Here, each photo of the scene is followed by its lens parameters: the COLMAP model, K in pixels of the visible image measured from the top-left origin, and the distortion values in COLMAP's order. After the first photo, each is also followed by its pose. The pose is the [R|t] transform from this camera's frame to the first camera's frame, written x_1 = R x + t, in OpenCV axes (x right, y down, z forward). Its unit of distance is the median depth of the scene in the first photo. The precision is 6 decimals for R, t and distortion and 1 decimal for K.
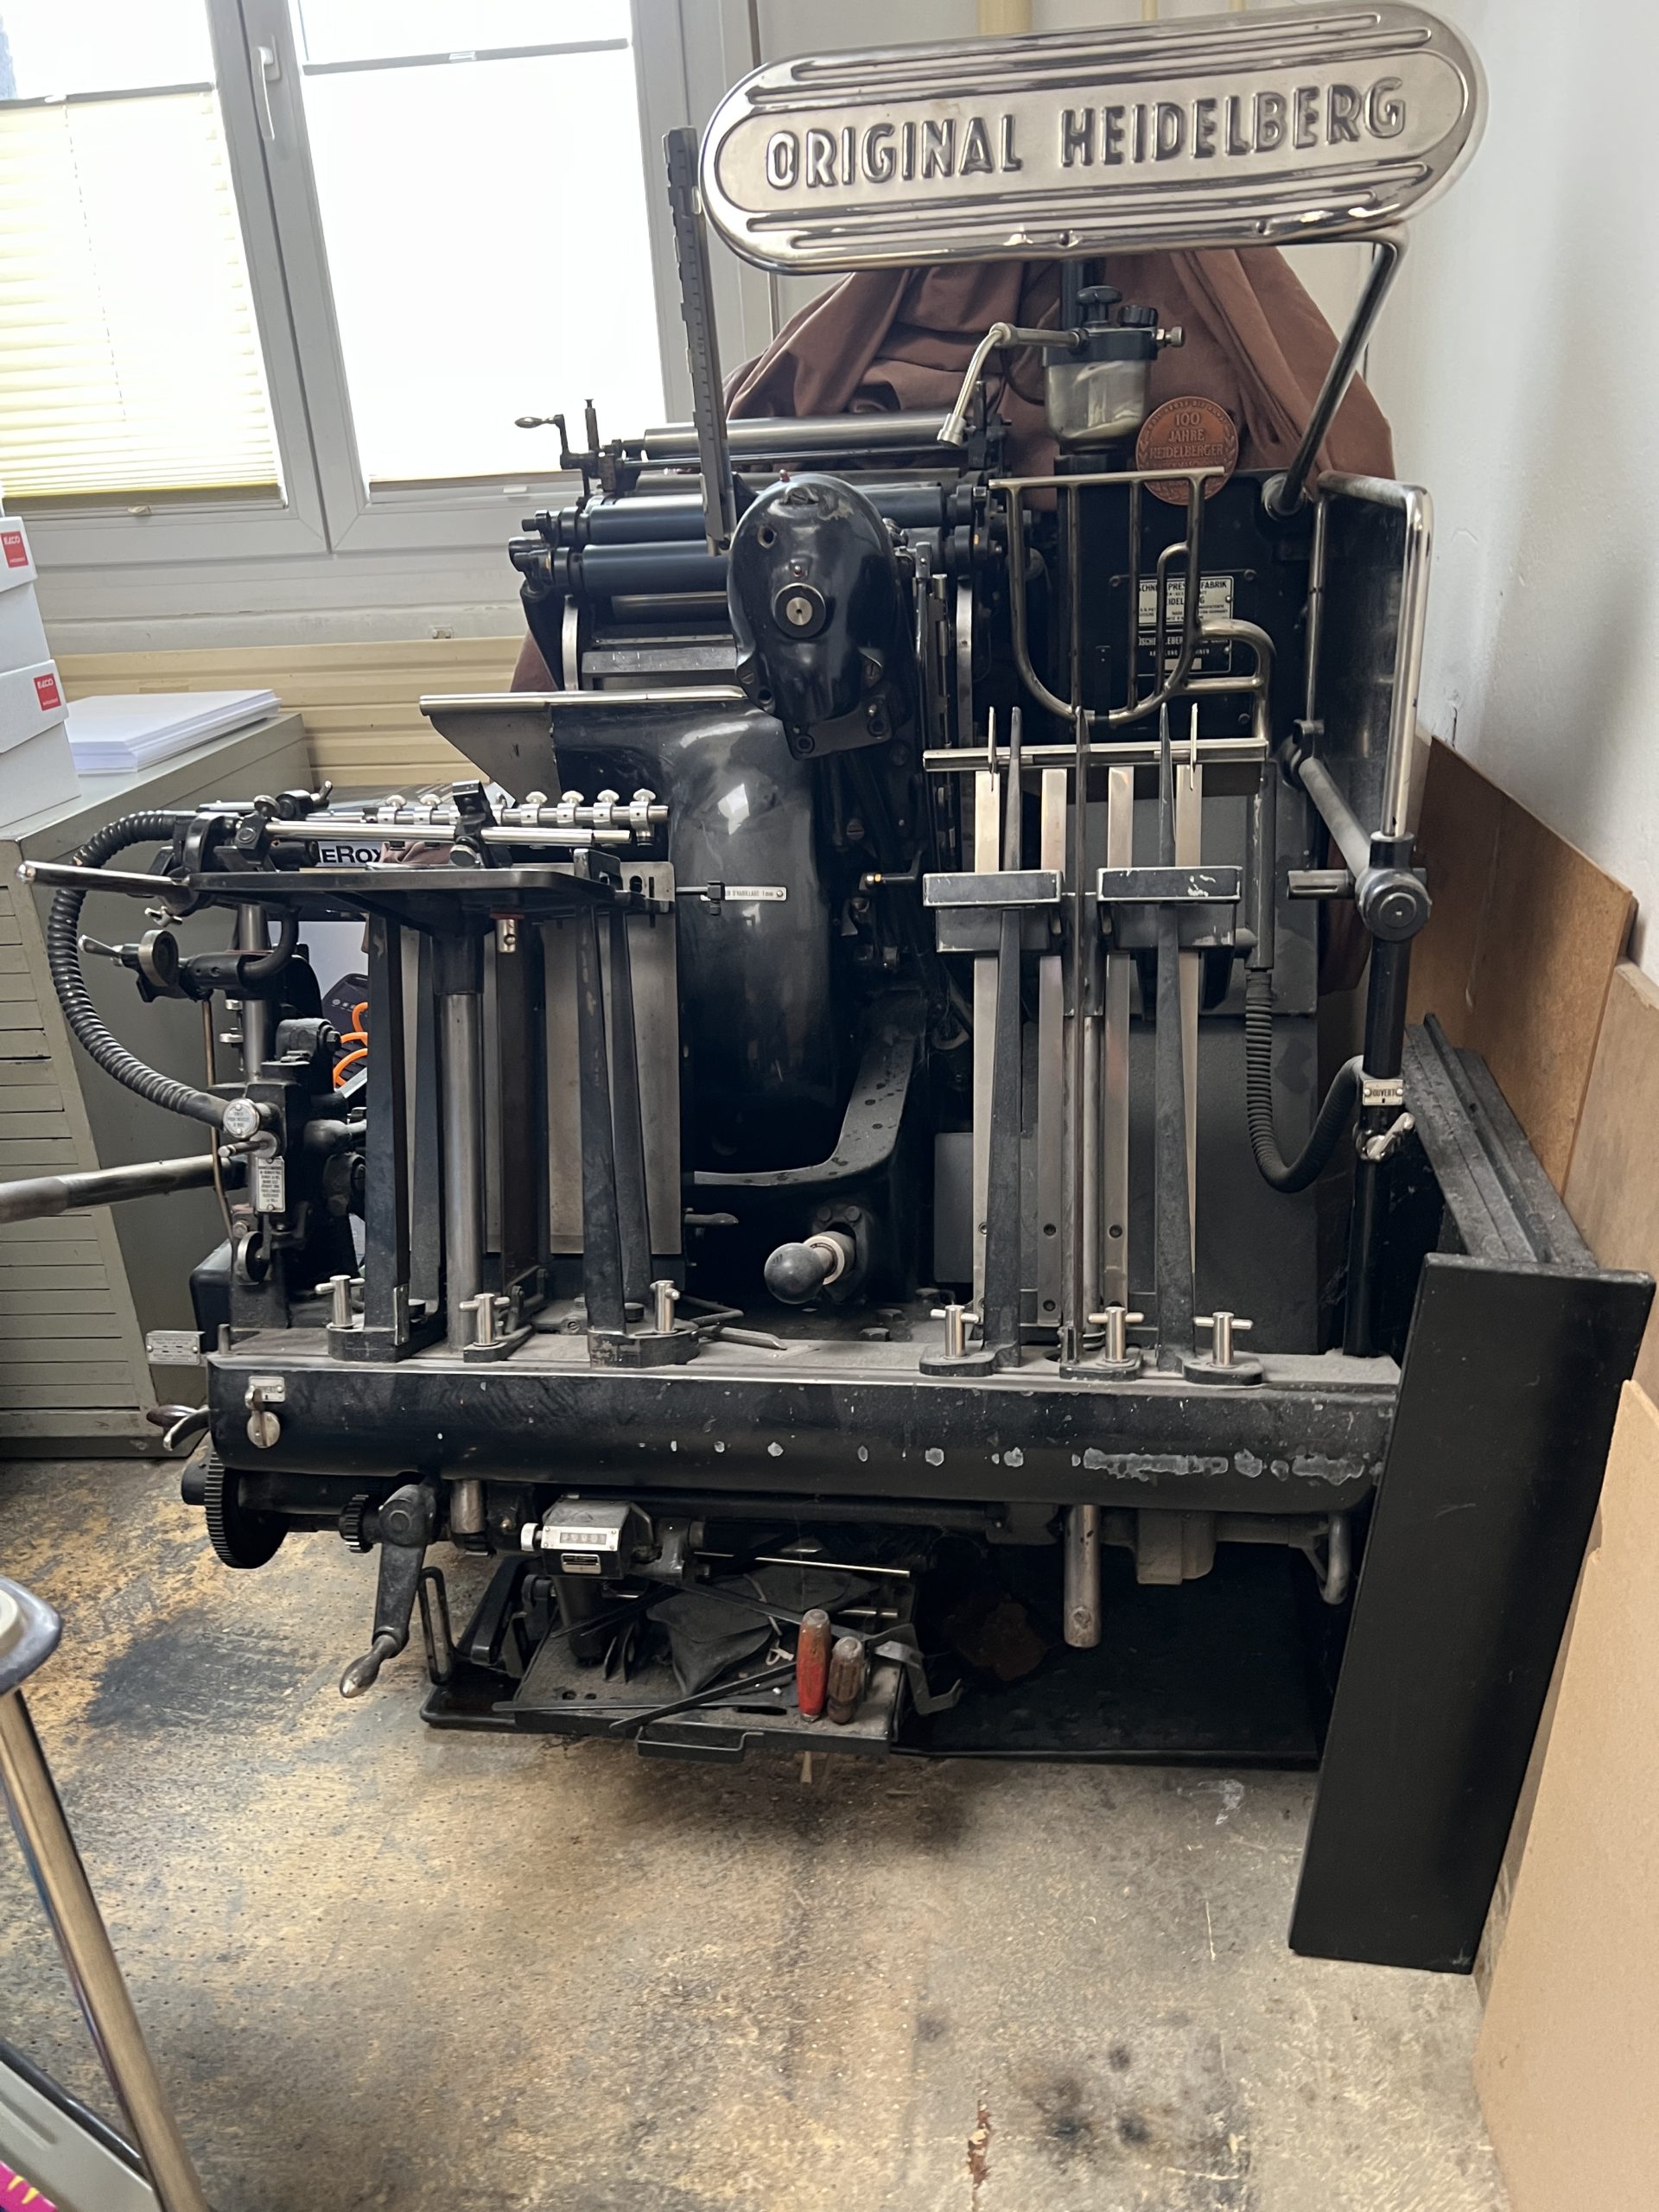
lens RADIAL K [[1668.1, 0, 836.9], [0, 1668.1, 1129.3], [0, 0, 1]] dist [0.055691, -0.061922]
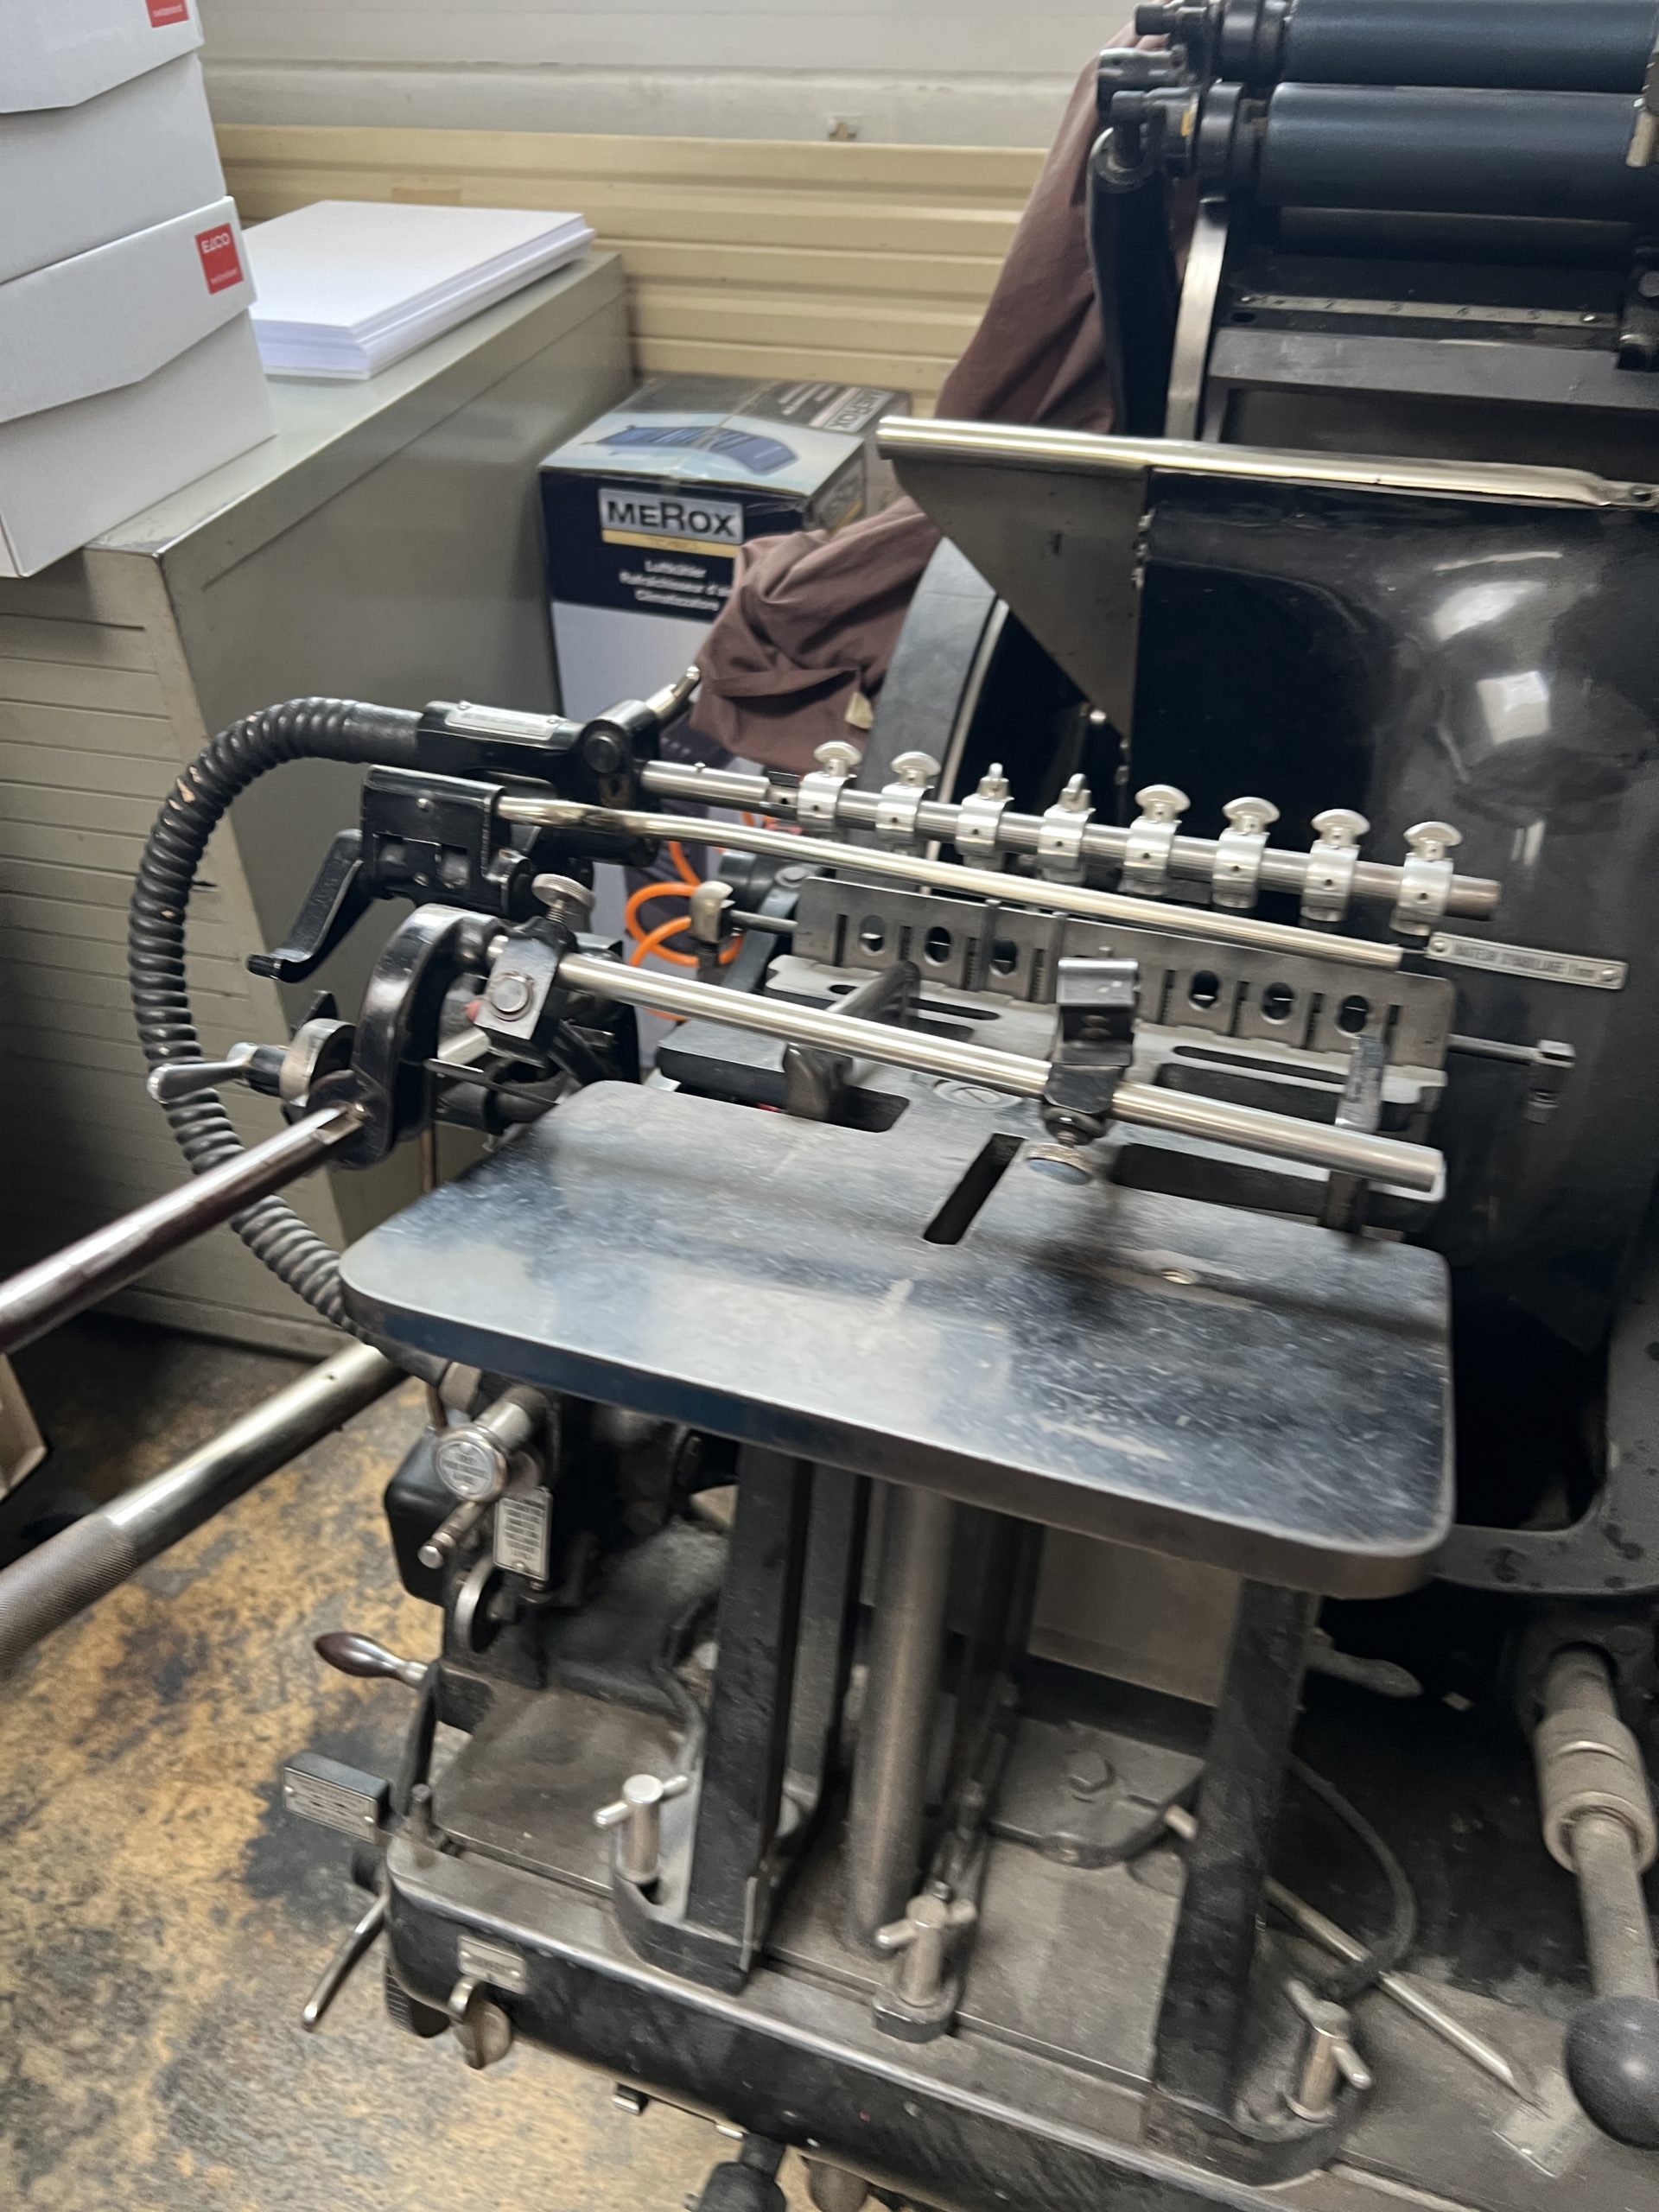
lens RADIAL K [[1688.3, 0, 811.8], [0, 1688.3, 1097.2], [0, 0, 1]] dist [0.036492, -0.047307]
pose [[0.979355, 0.147850, -0.137853, -0.179659], [-0.103970, 0.953248, 0.283739, -0.218414], [0.173359, -0.263549, 0.948941, 0.505169]]
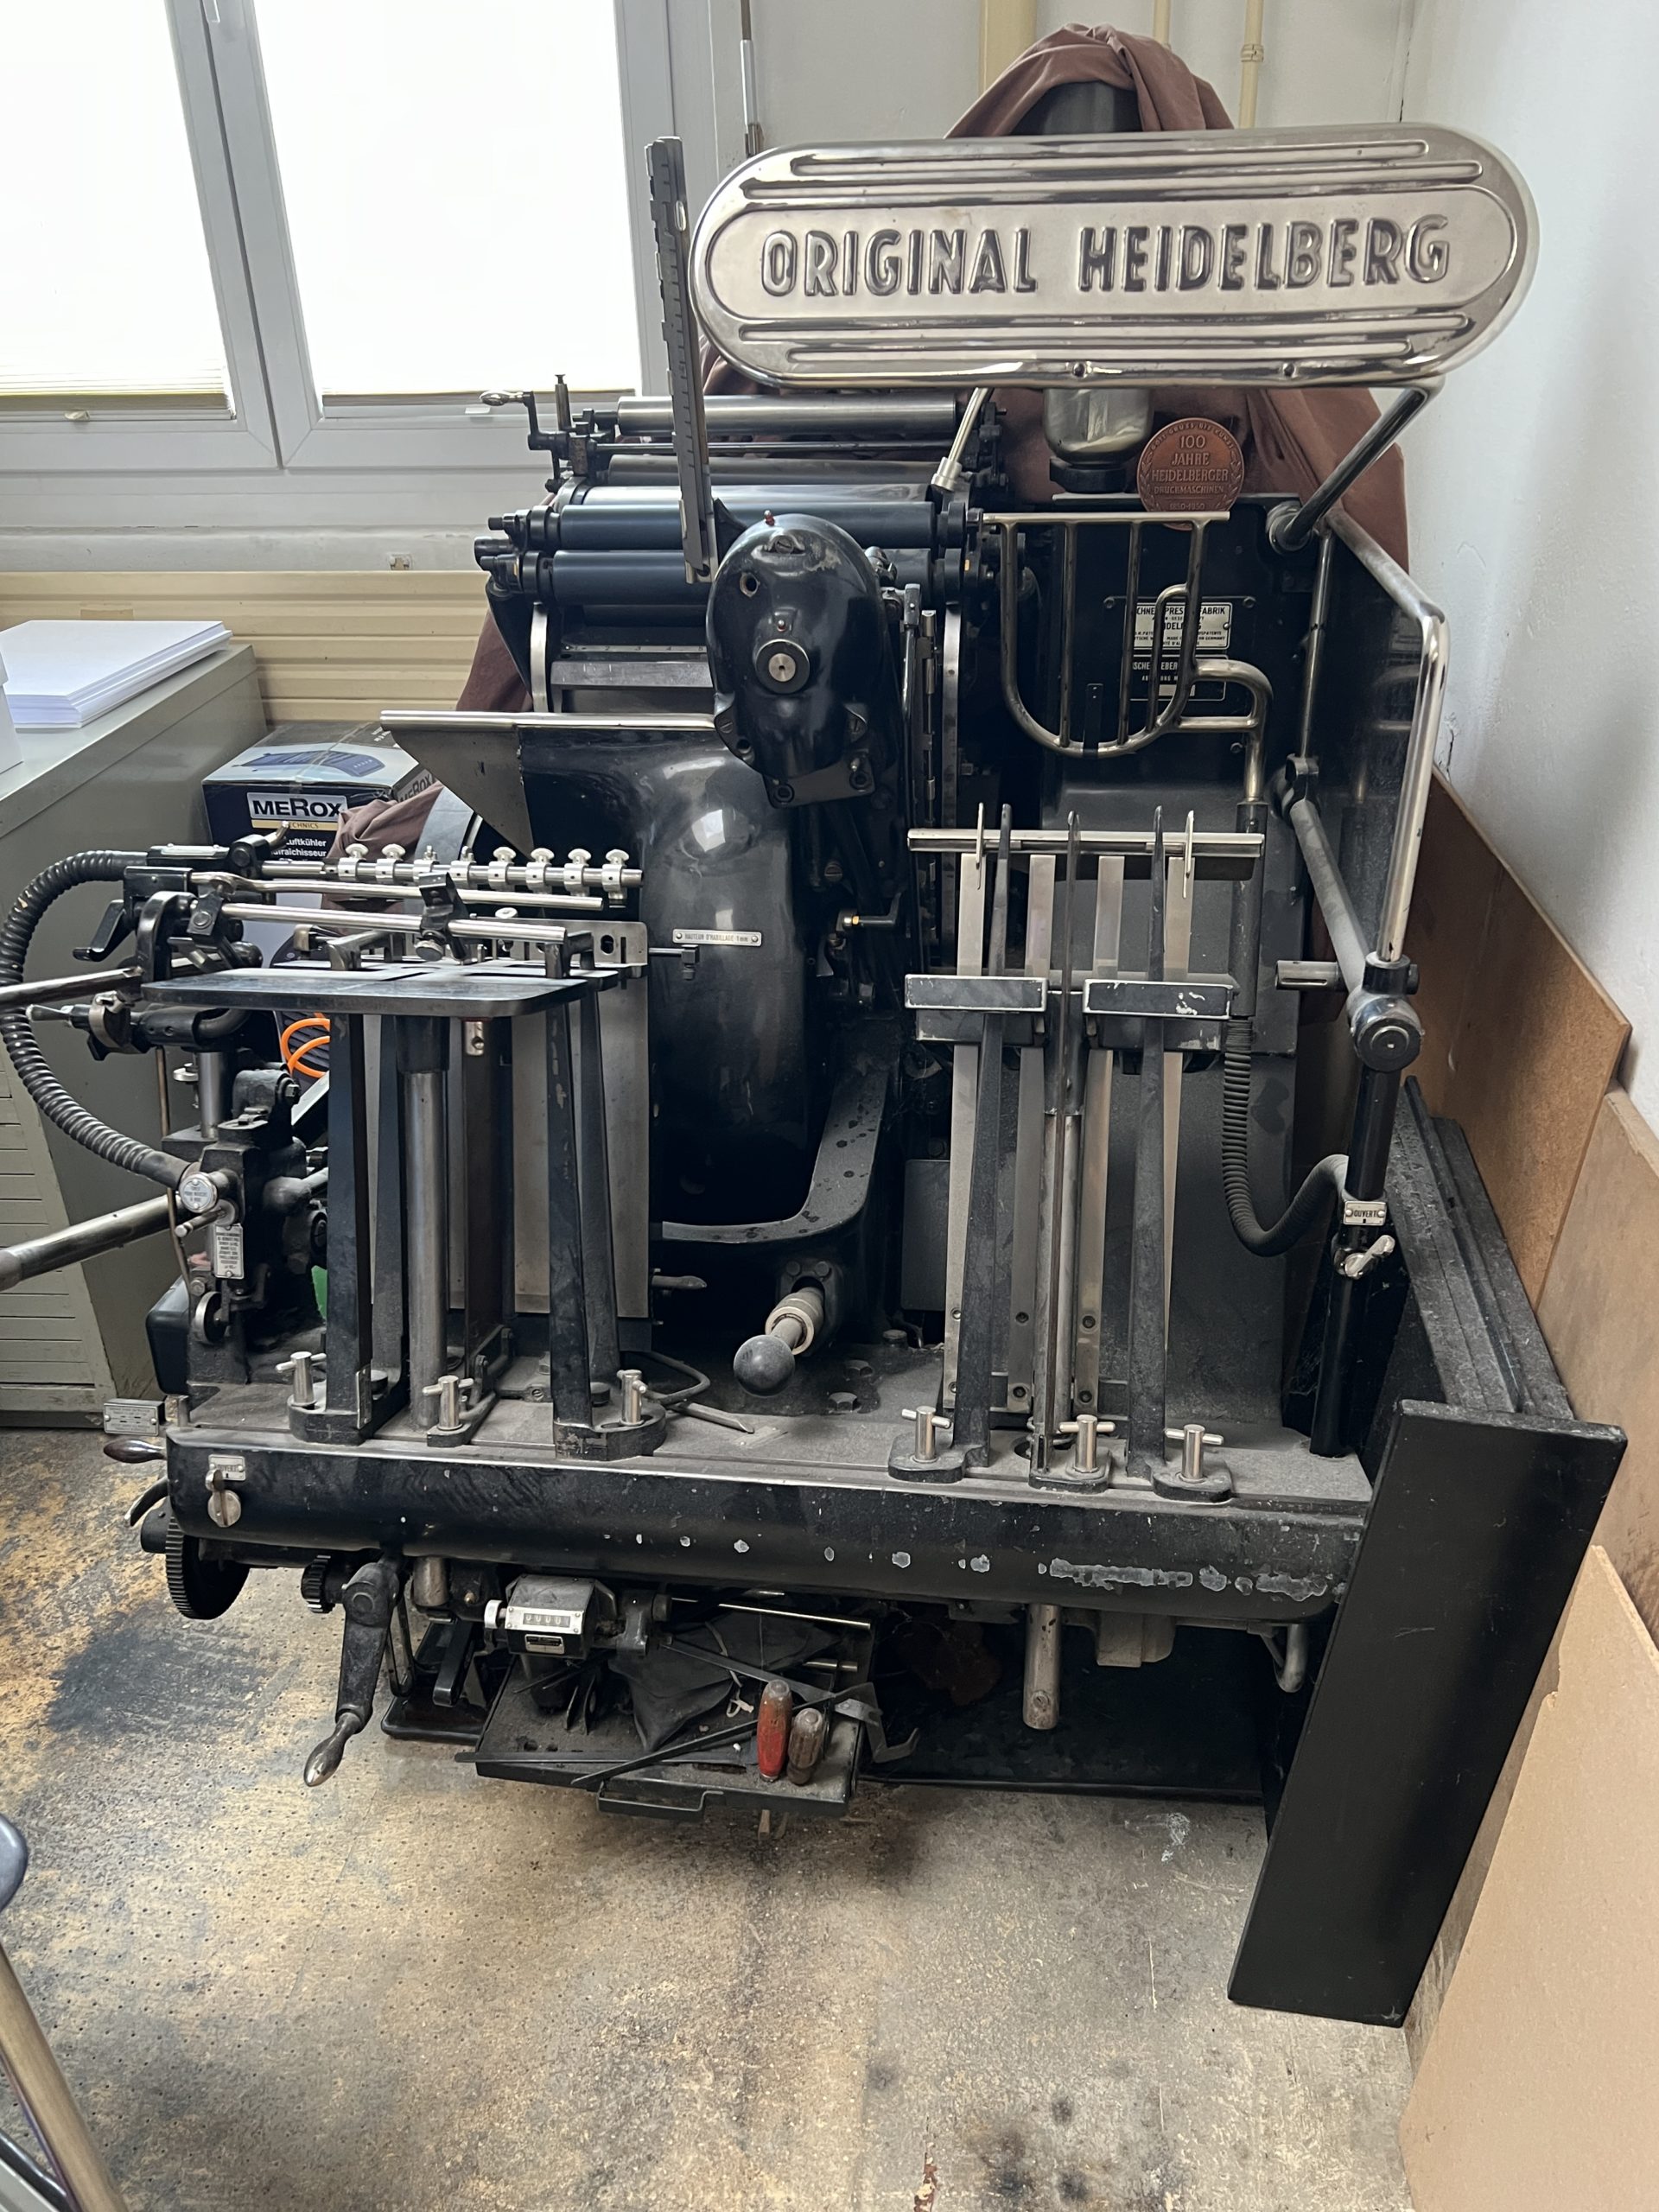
lens RADIAL K [[1677.7, 0, 831.8], [0, 1677.7, 1118.0], [0, 0, 1]] dist [0.049278, -0.052701]
pose [[0.999489, 0.021649, 0.023504, -0.009944], [-0.023720, 0.995501, 0.091733, -0.127586], [-0.021412, -0.092243, 0.995506, 0.018519]]
